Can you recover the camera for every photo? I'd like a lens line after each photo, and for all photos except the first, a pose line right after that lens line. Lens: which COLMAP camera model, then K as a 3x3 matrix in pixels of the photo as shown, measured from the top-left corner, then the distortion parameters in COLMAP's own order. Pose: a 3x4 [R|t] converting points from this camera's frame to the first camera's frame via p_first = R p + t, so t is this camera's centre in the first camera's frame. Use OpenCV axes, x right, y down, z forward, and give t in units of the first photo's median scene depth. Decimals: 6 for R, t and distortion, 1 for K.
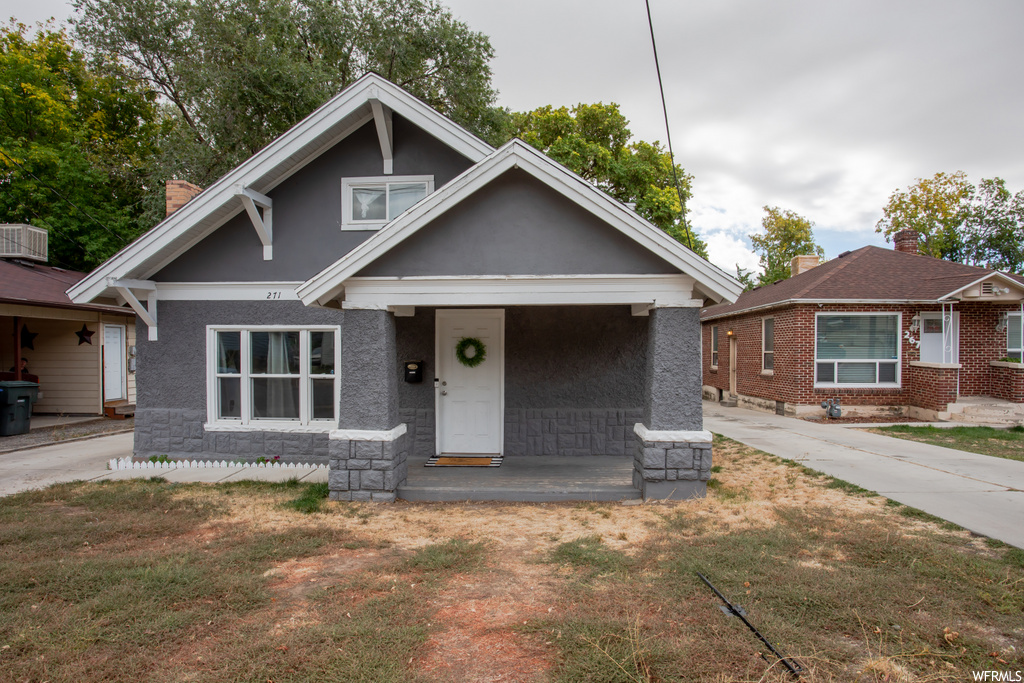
lens RADIAL K [[624.1, 0, 512.0], [0, 624.1, 359.8], [0, 0, 1]] dist [-0.003971, -0.000656]
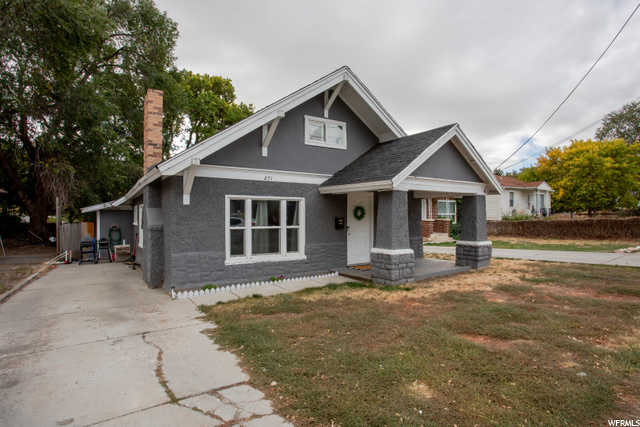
lens RADIAL K [[356.0, 0, 320.0], [0, 356.0, 213.5], [0, 0, 1]] dist [-0.053796, -0.000027]
pose [[0.764310, 0.002849, 0.644843, -0.867524], [0.015422, 0.999623, -0.022695, 0.012286], [-0.644665, 0.027291, 0.763978, 0.201783]]
